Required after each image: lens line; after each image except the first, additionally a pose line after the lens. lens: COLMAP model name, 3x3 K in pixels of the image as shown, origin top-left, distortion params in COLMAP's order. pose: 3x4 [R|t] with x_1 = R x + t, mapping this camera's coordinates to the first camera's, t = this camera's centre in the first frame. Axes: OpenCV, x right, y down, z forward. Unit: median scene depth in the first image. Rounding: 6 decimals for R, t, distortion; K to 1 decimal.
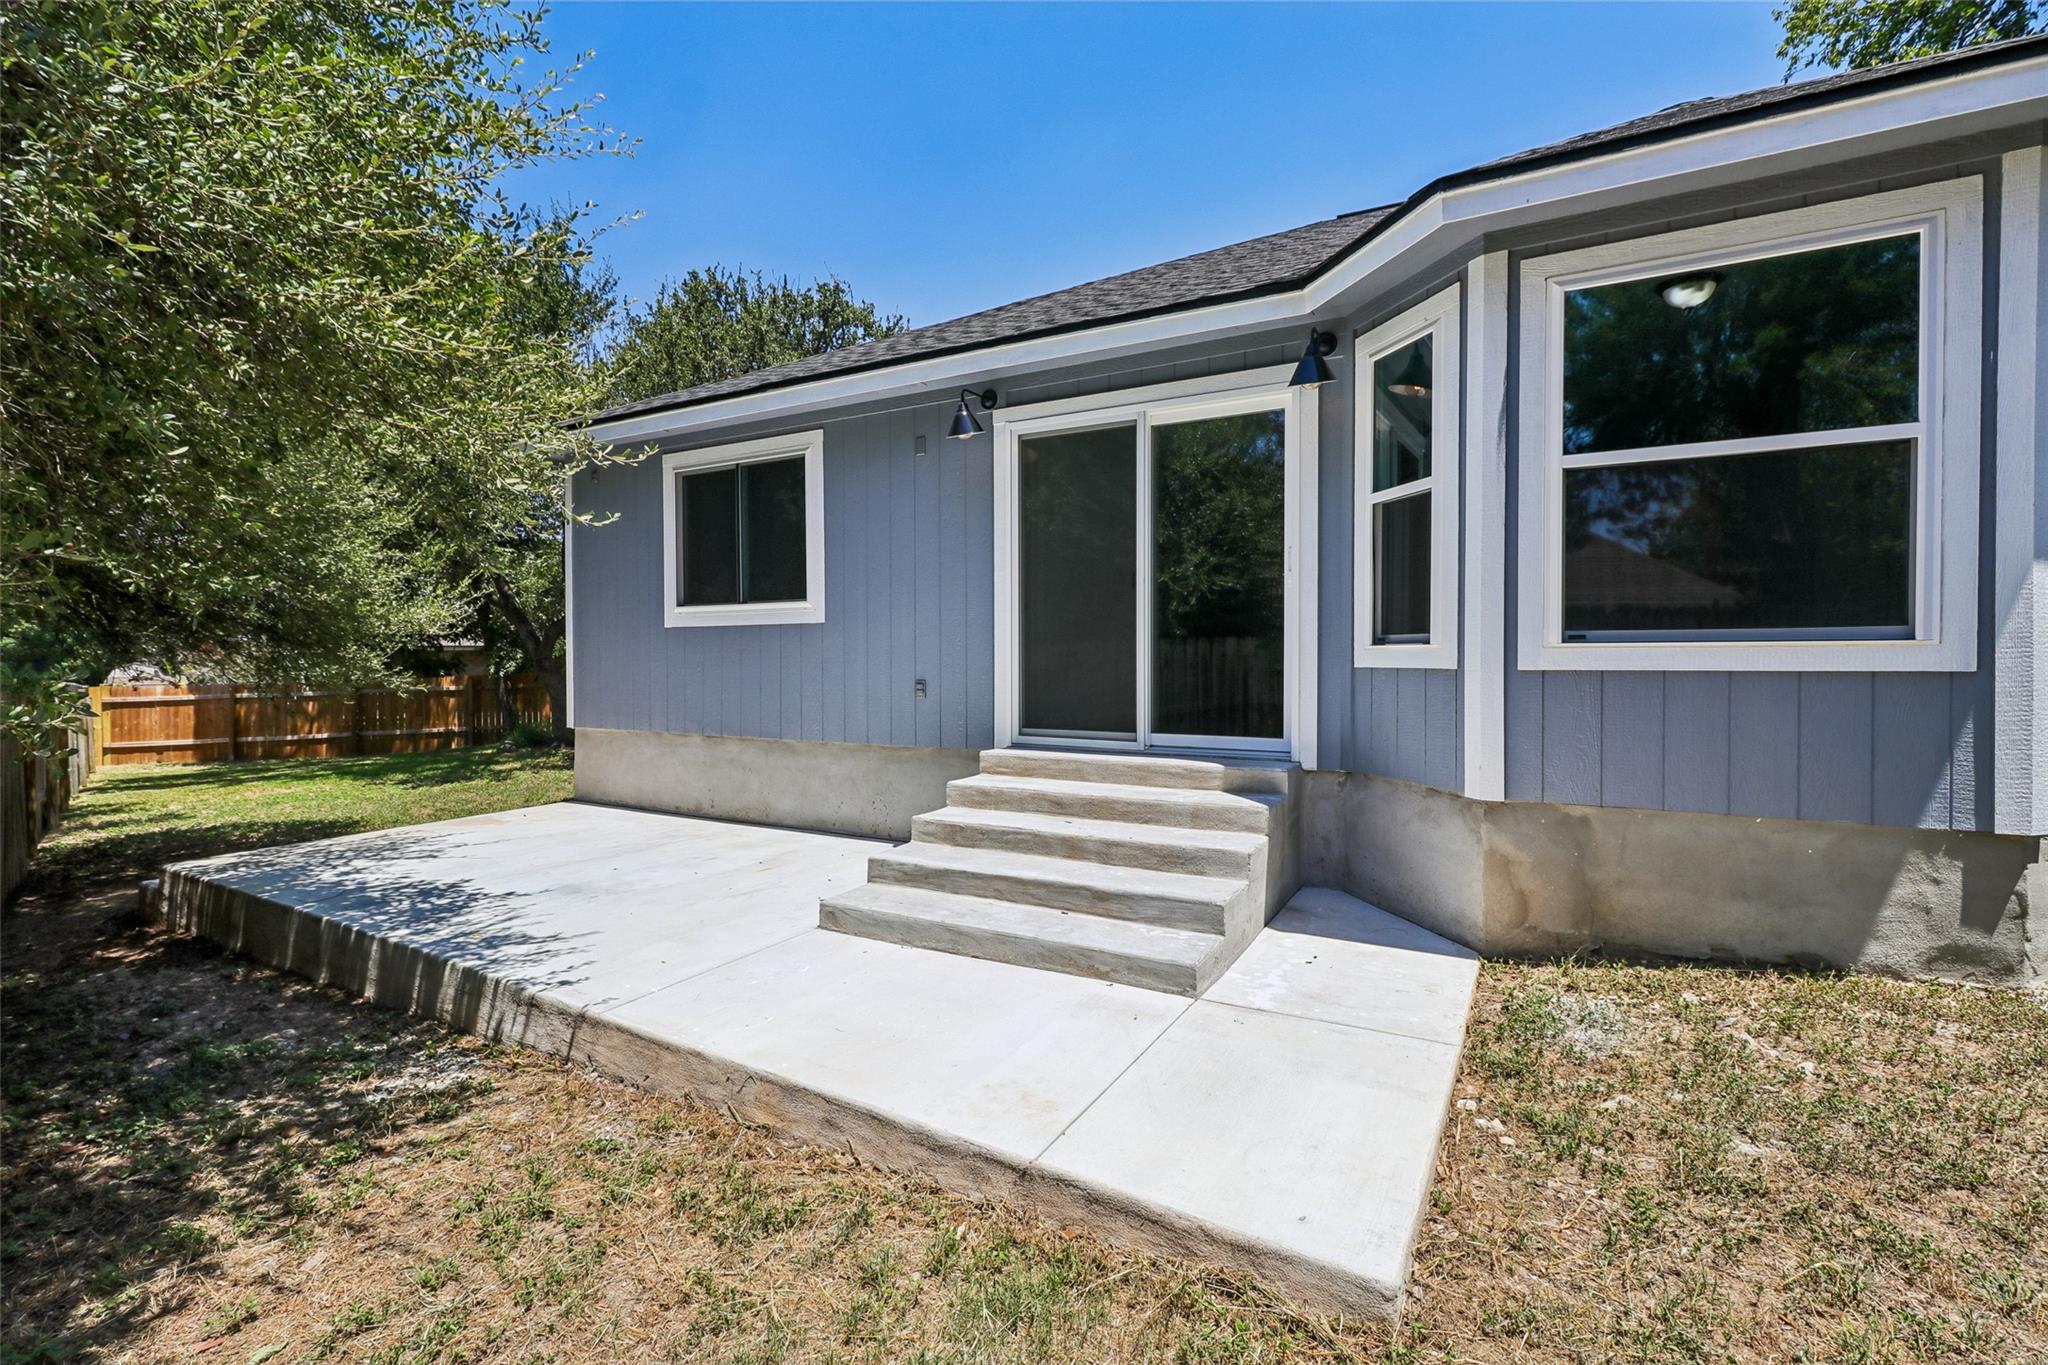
lens RADIAL K [[947.7, 0, 1019.2], [0, 947.7, 672.9], [0, 0, 1]] dist [0.002645, -0.001550]
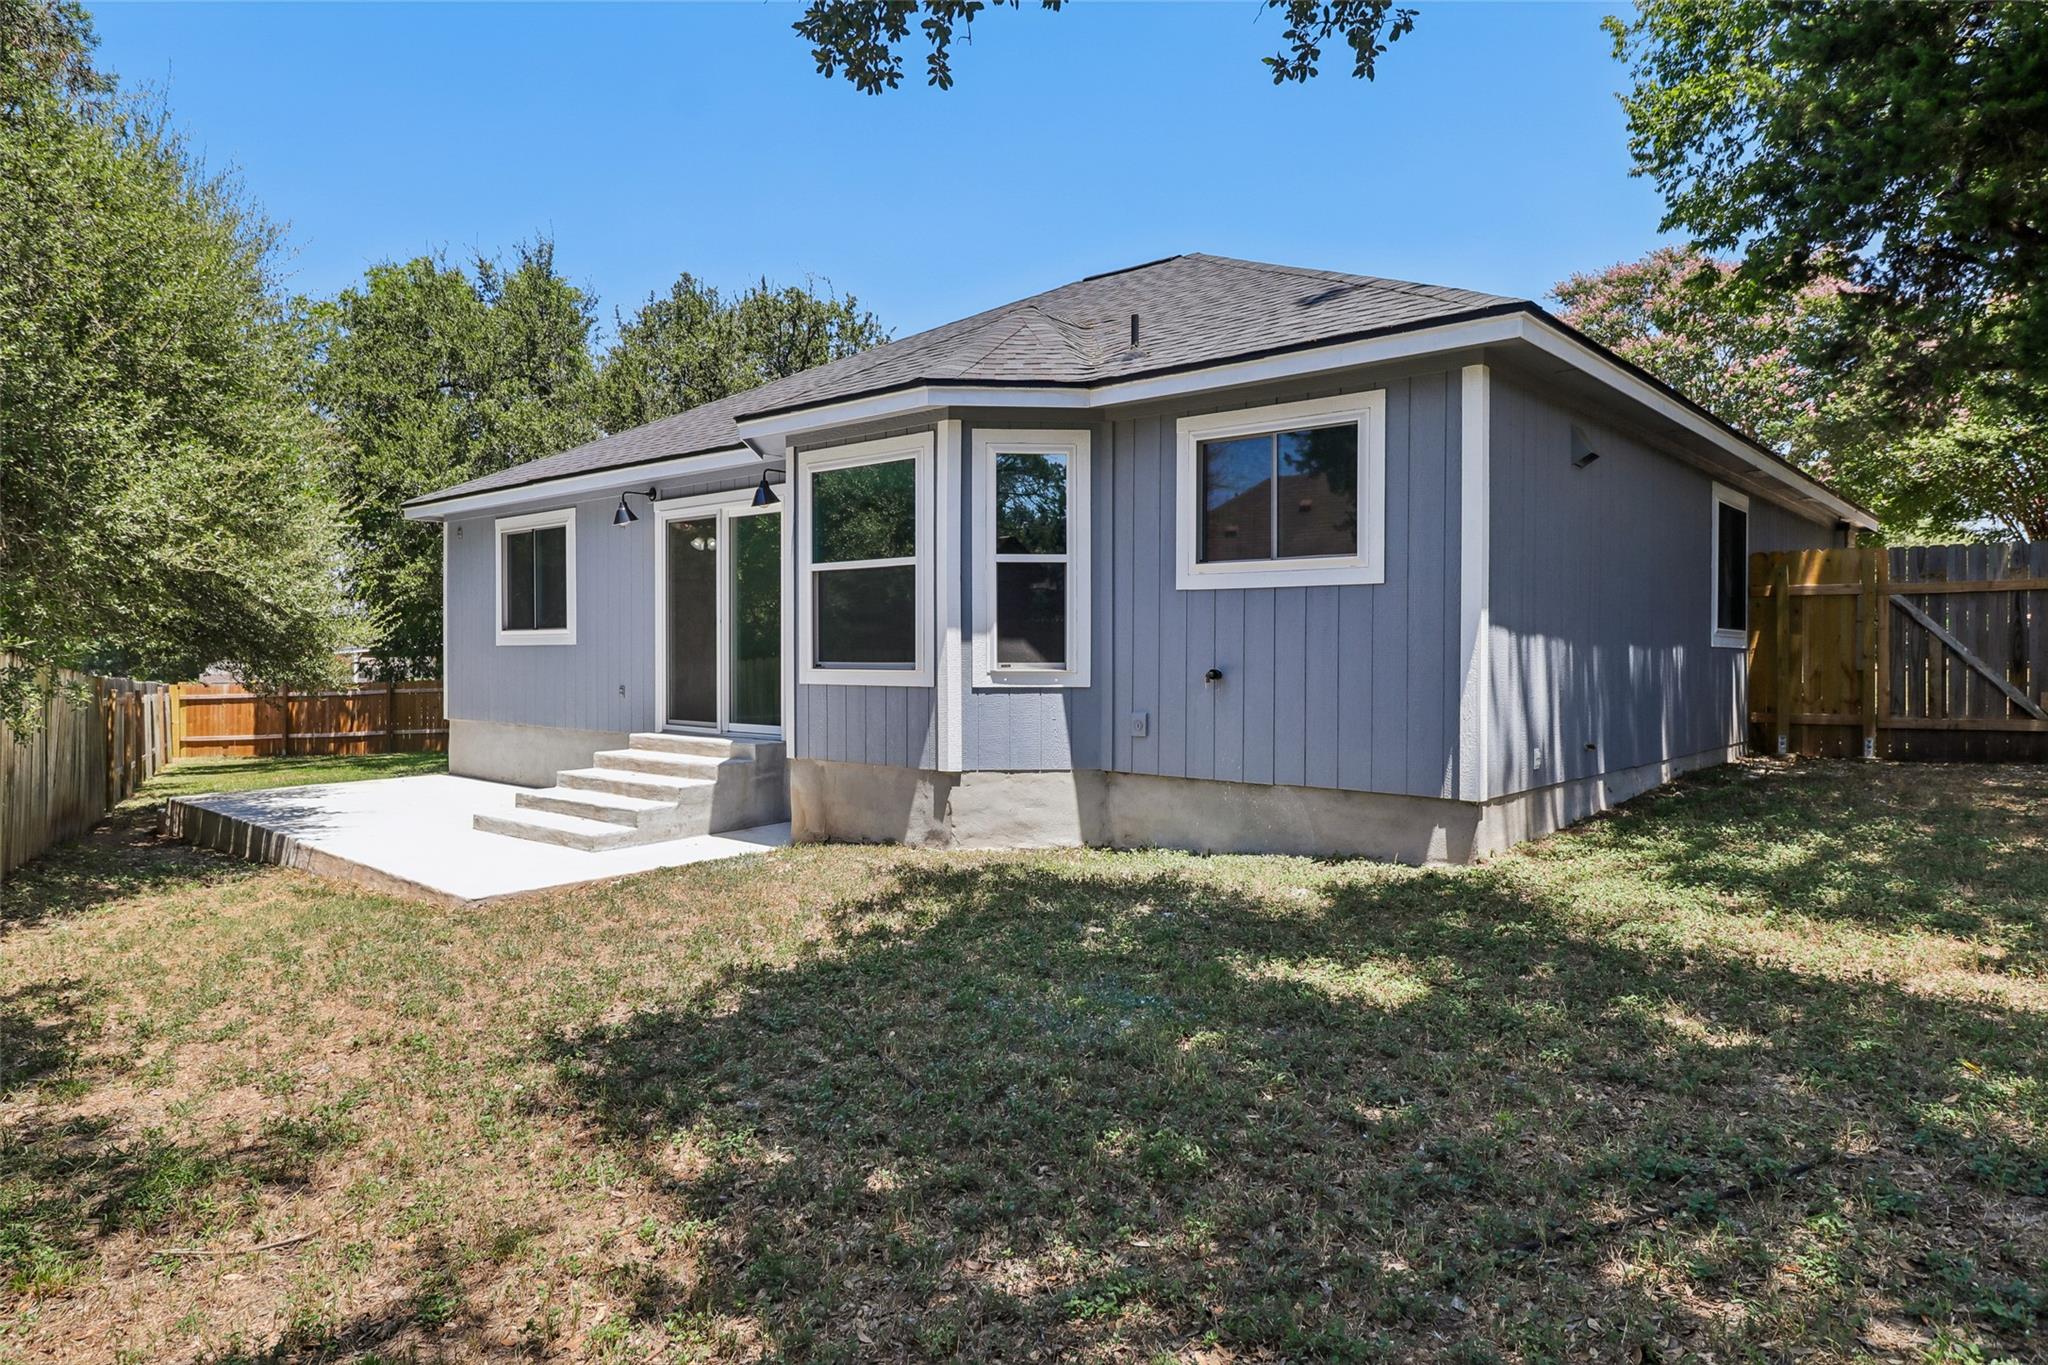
lens RADIAL K [[1248.6, 0, 1025.7], [0, 1248.6, 677.6], [0, 0, 1]] dist [-0.001885, 0.001768]
pose [[0.982262, 0.005825, -0.187425, 0.553512], [-0.005086, 0.999977, 0.004422, -0.010765], [0.187446, -0.003390, 0.982269, -0.484359]]
